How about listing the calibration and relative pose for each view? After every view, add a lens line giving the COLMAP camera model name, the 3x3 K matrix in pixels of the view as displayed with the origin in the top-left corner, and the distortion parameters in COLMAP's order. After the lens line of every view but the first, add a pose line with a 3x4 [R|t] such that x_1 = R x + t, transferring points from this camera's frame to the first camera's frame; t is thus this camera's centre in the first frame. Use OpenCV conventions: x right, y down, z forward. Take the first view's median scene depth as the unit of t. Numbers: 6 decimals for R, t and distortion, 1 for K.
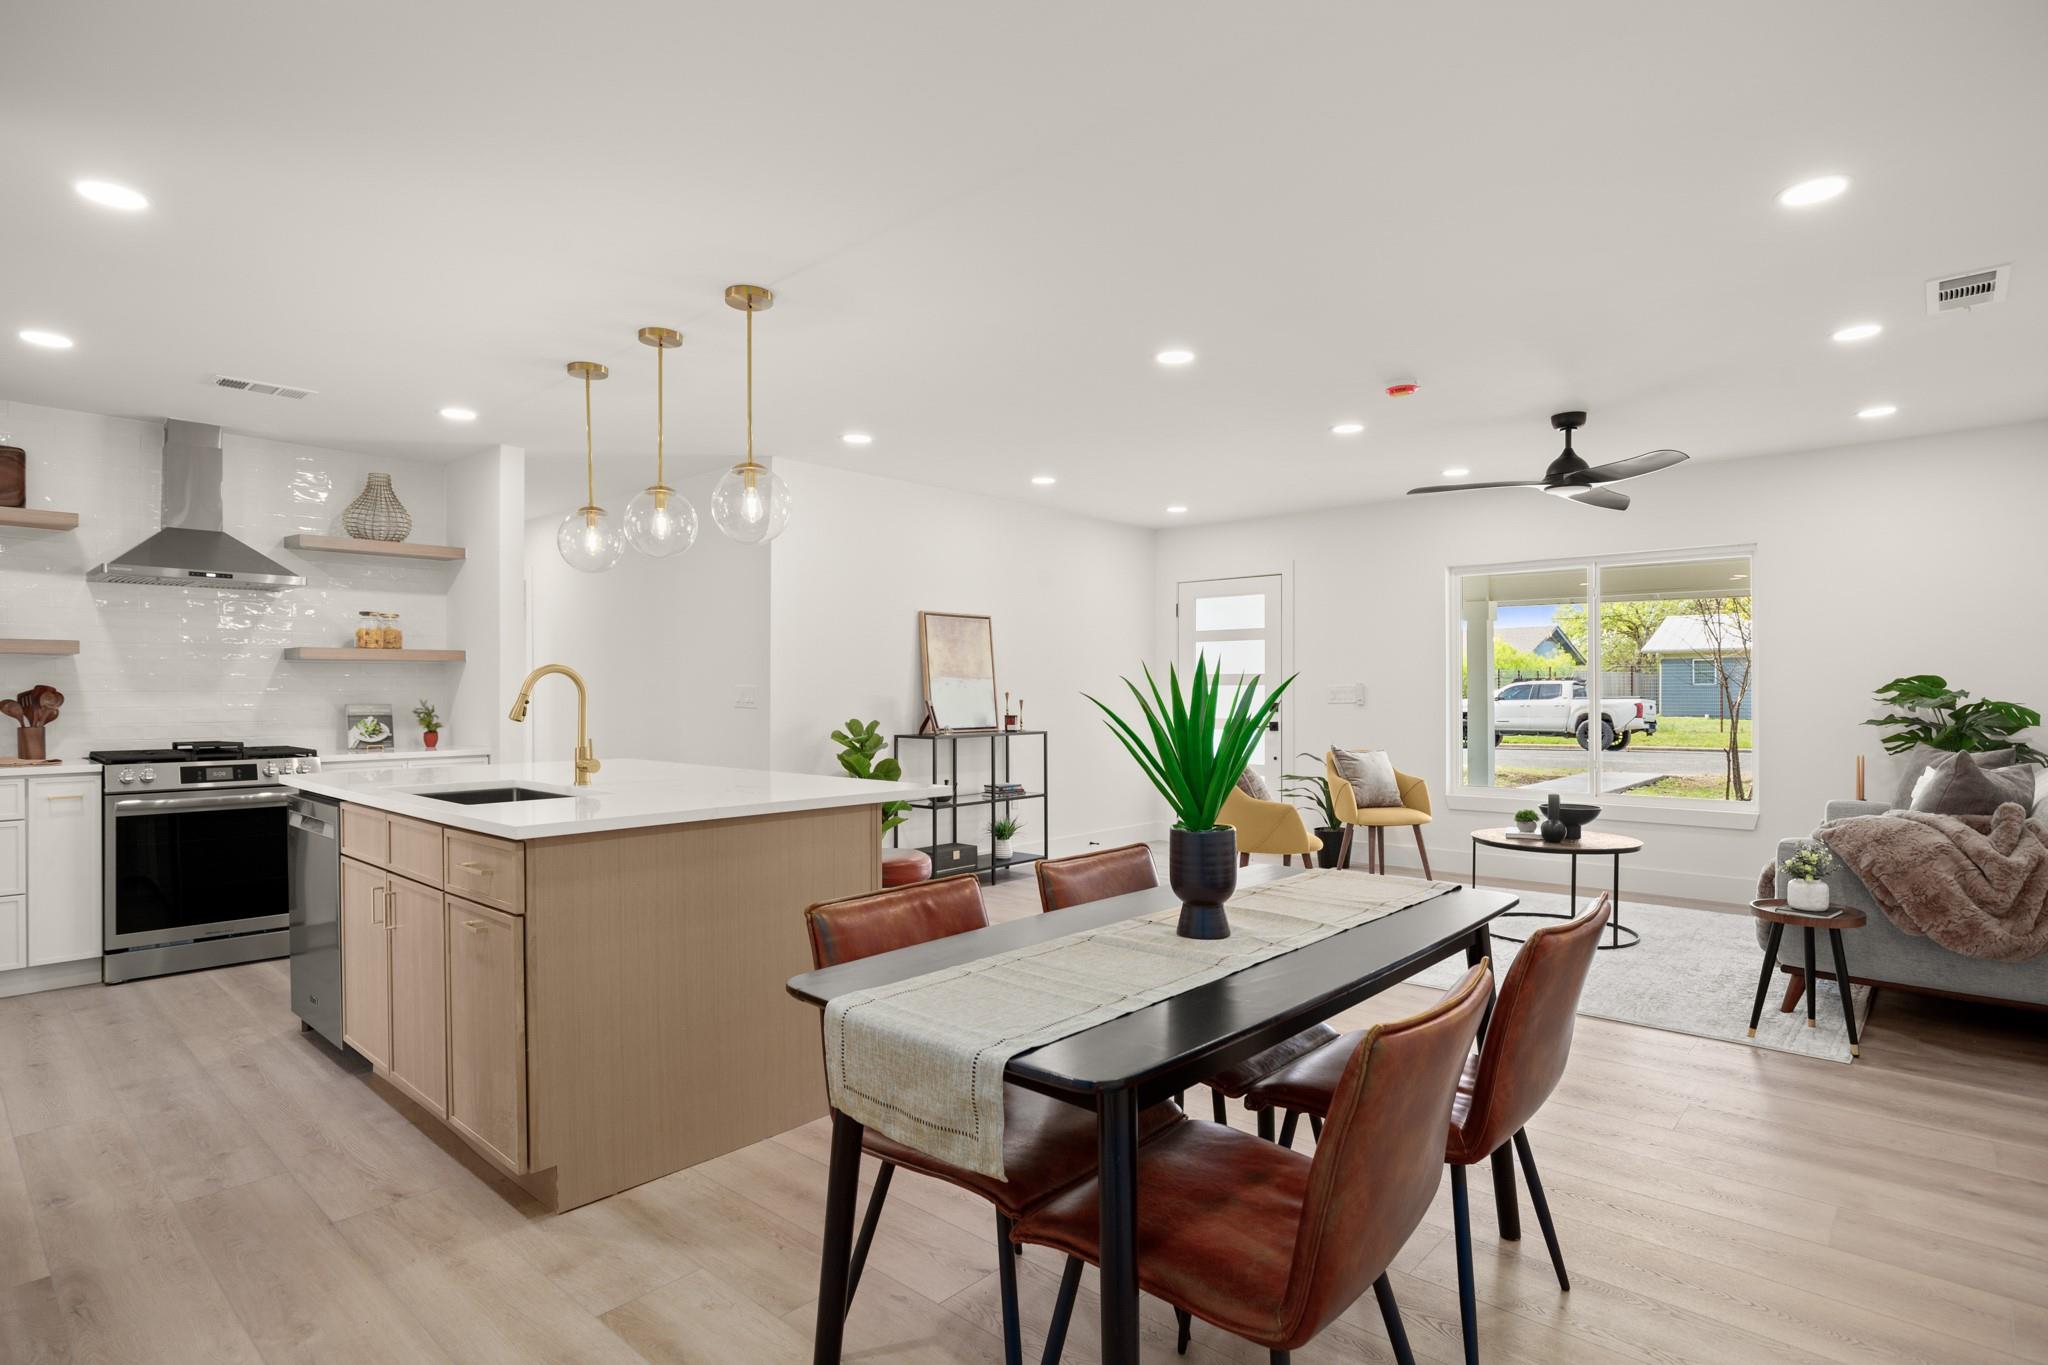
lens RADIAL K [[1023.0, 0, 1024.0], [0, 1023.0, 682.5], [0, 0, 1]] dist [-0.004659, -0.000493]
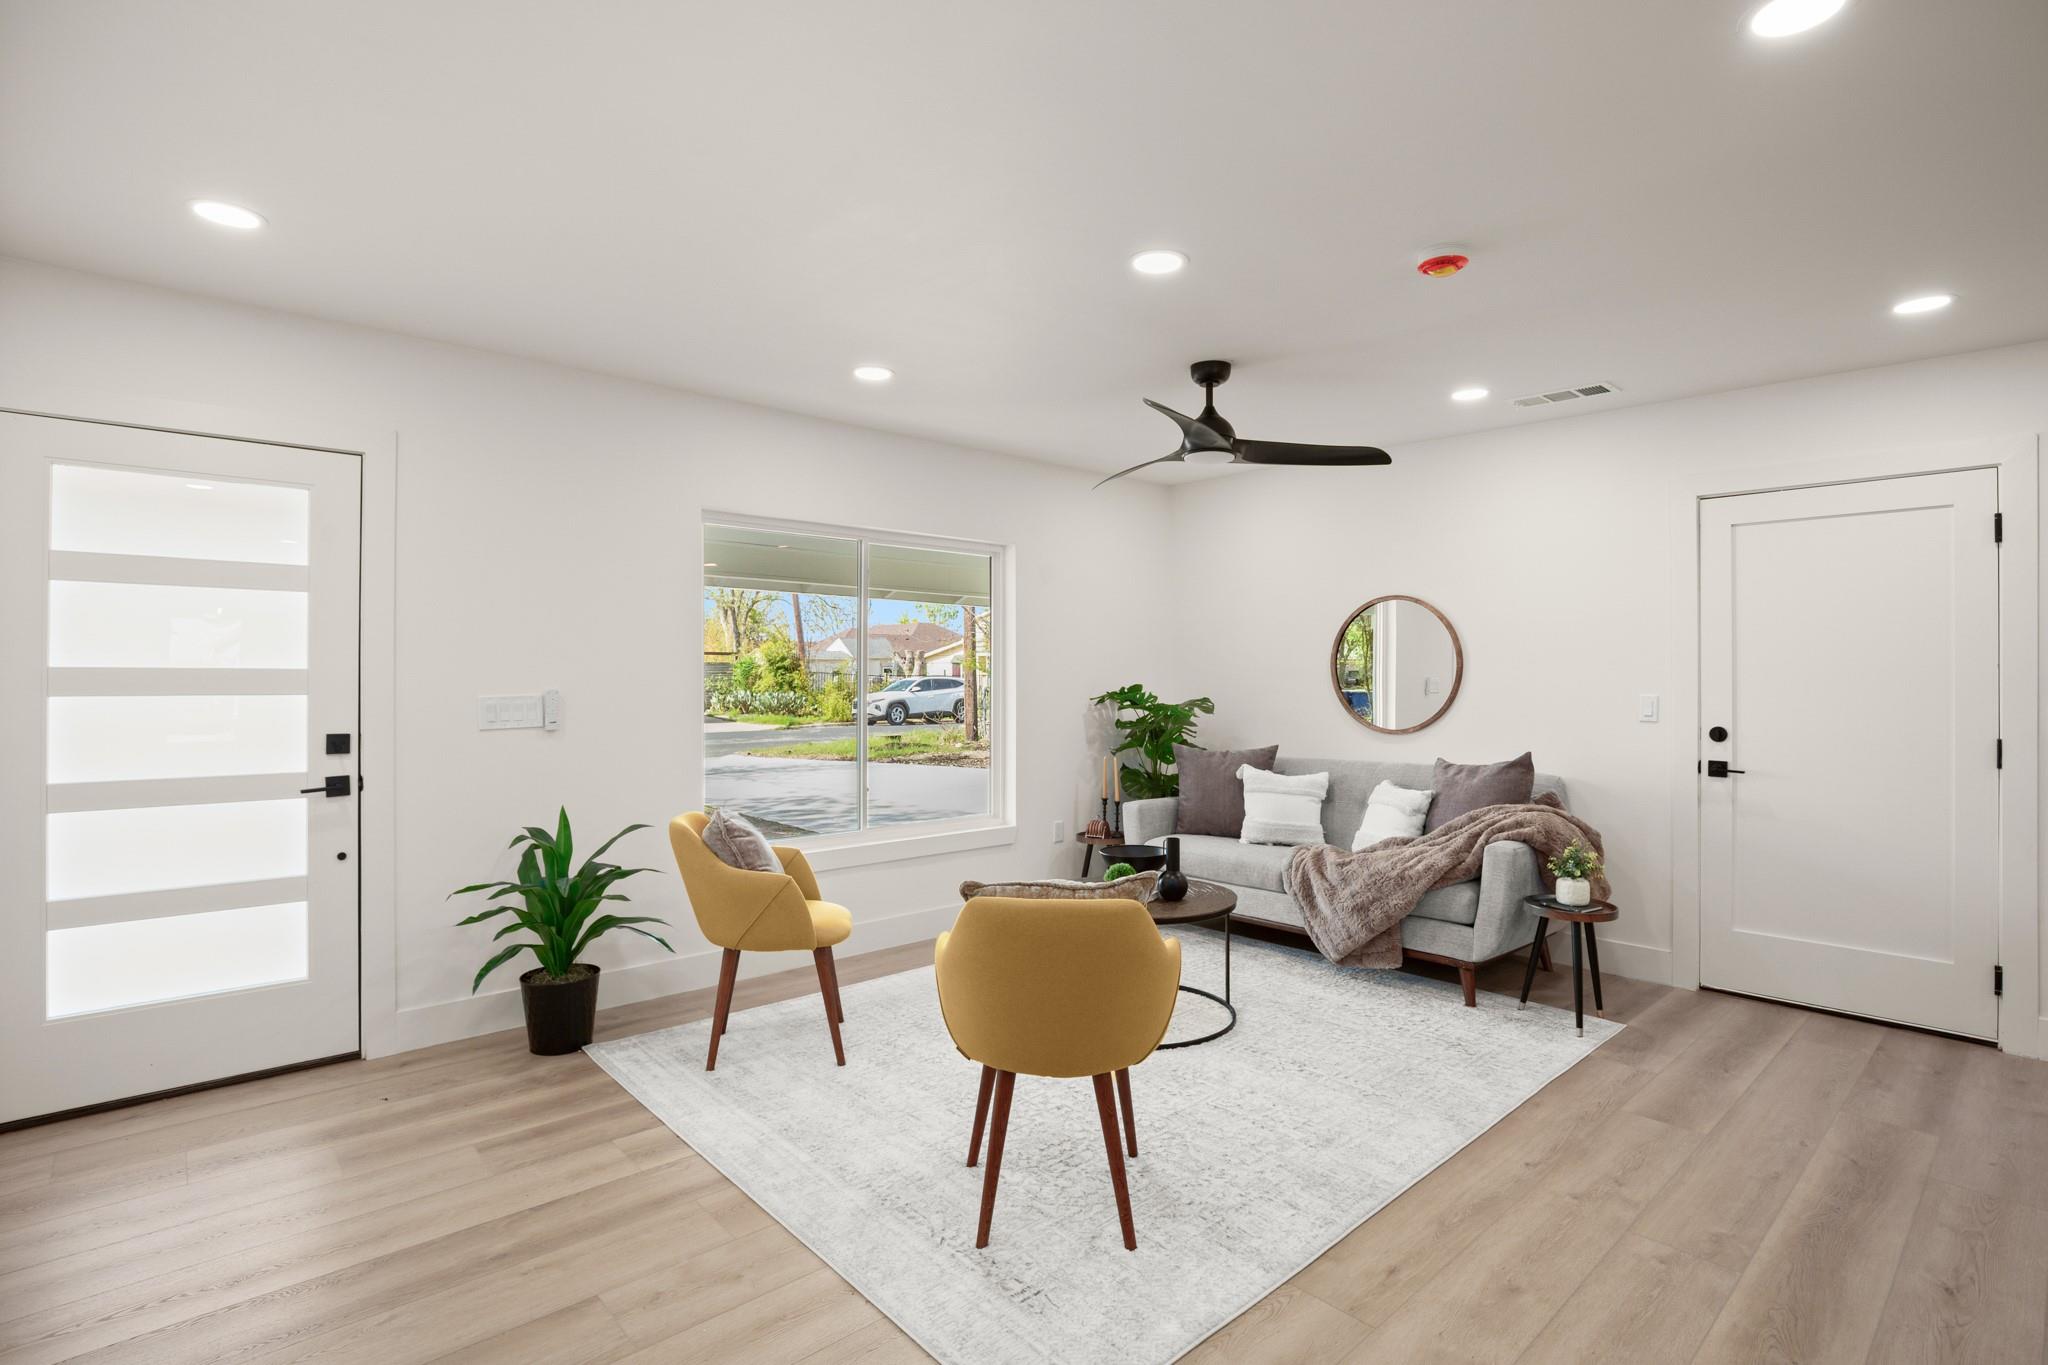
lens RADIAL K [[978.3, 0, 1071.7], [0, 978.3, 676.3], [0, 0, 1]] dist [-0.003083, -0.000540]
pose [[0.062016, 0.003151, 0.998070, -0.451641], [-0.012625, 0.999917, -0.002372, -0.024621], [-0.997995, -0.012453, 0.062051, 1.956343]]
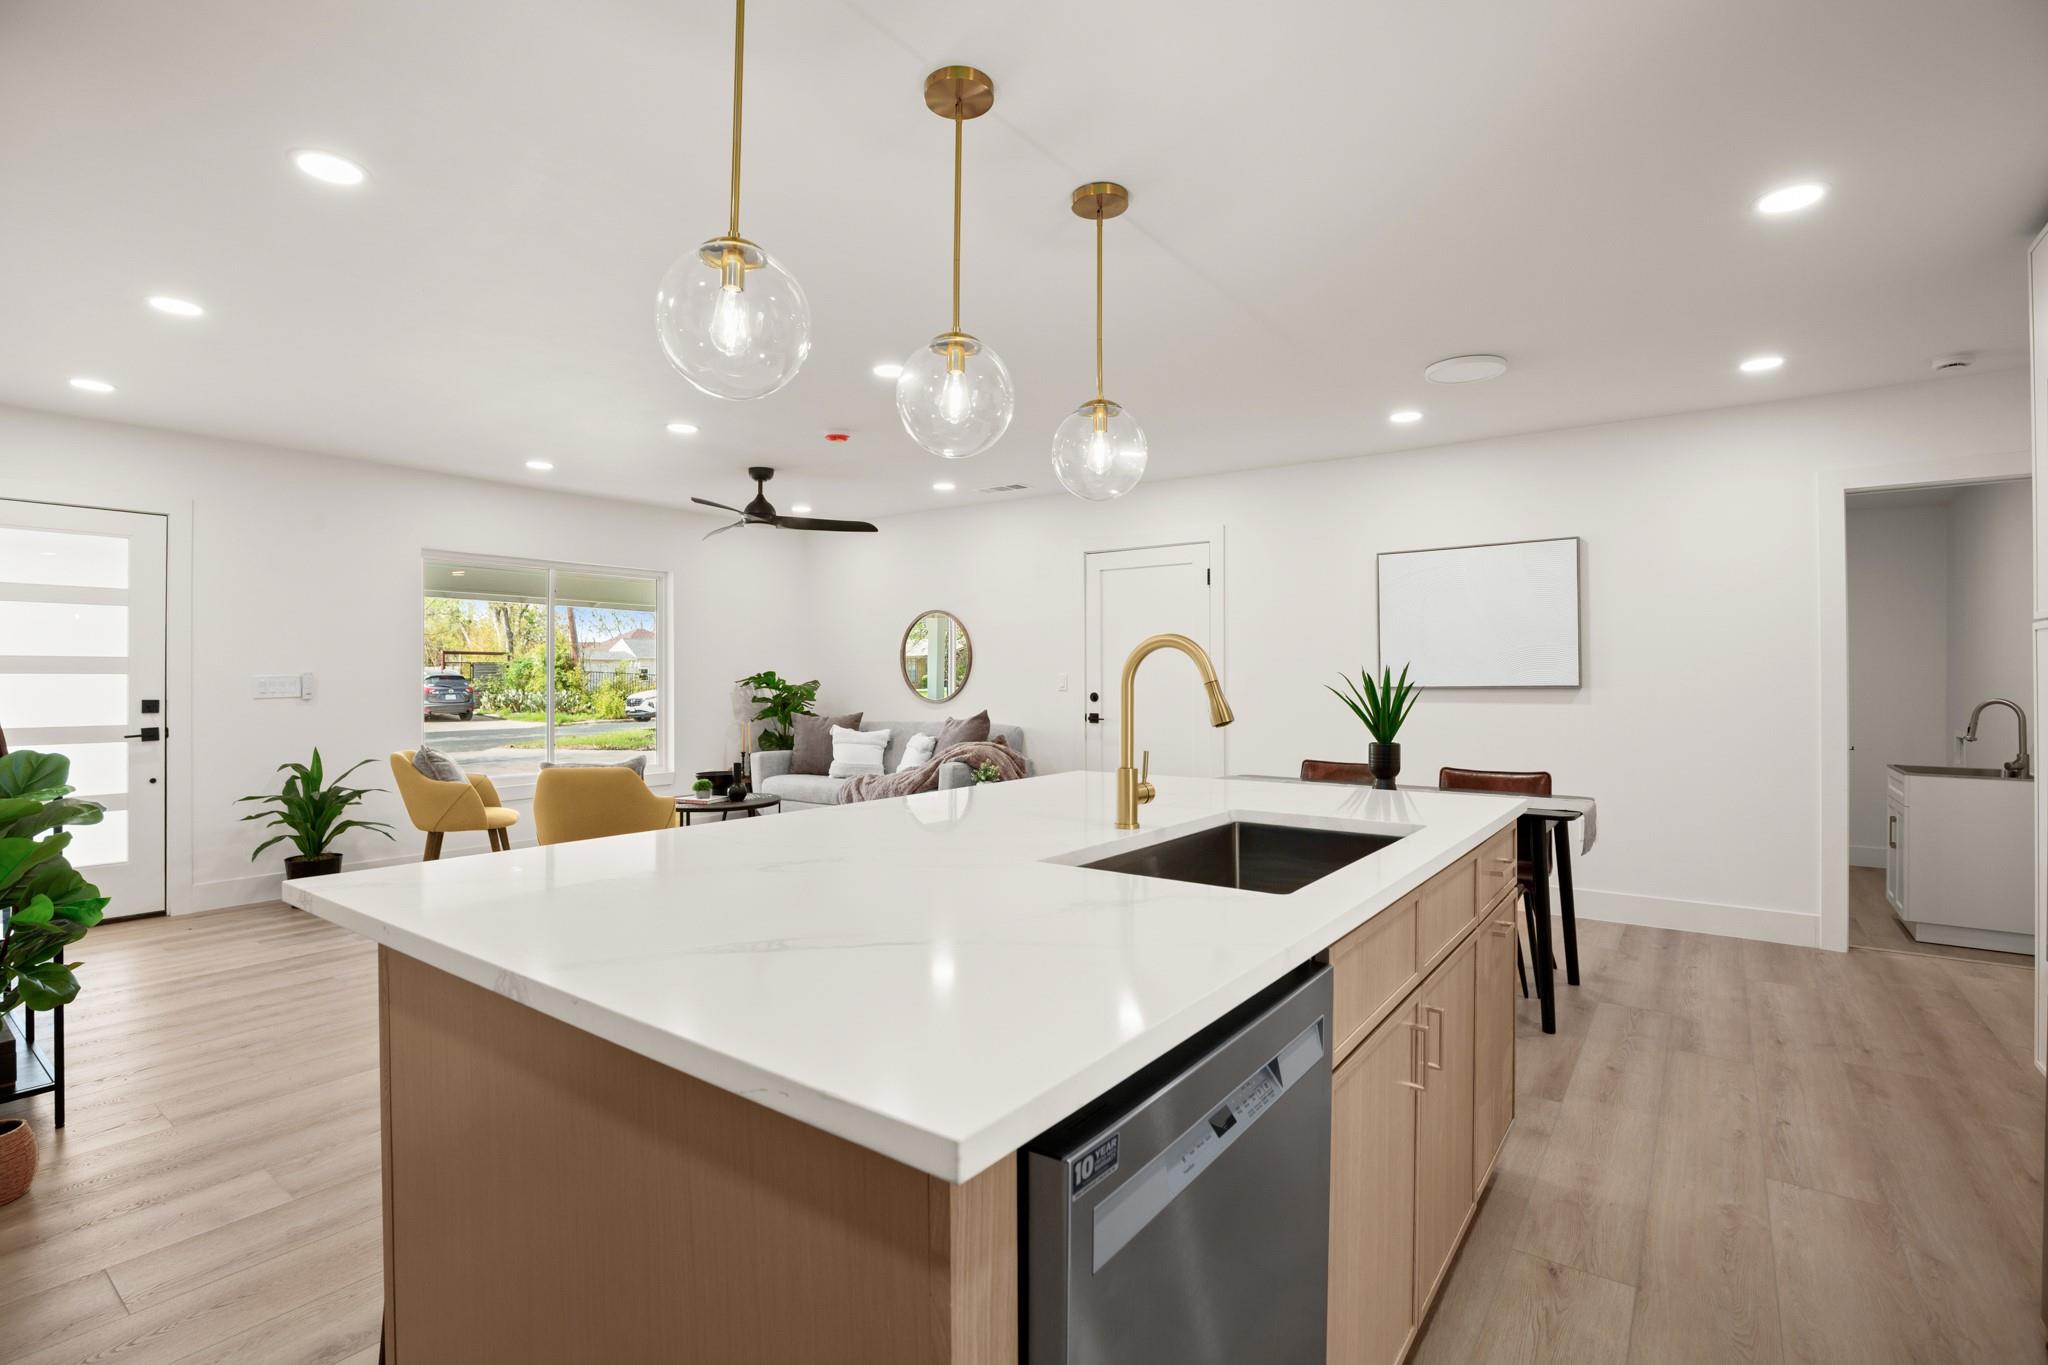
lens RADIAL K [[945.8, 0, 1031.3], [0, 945.8, 672.7], [0, 0, 1]] dist [-0.002799, 0.000365]
pose [[-0.103131, 0.007305, 0.994641, -1.289688], [-0.007670, 0.999937, -0.008139, 0.008360], [-0.994638, -0.008468, -0.103068, 1.441200]]
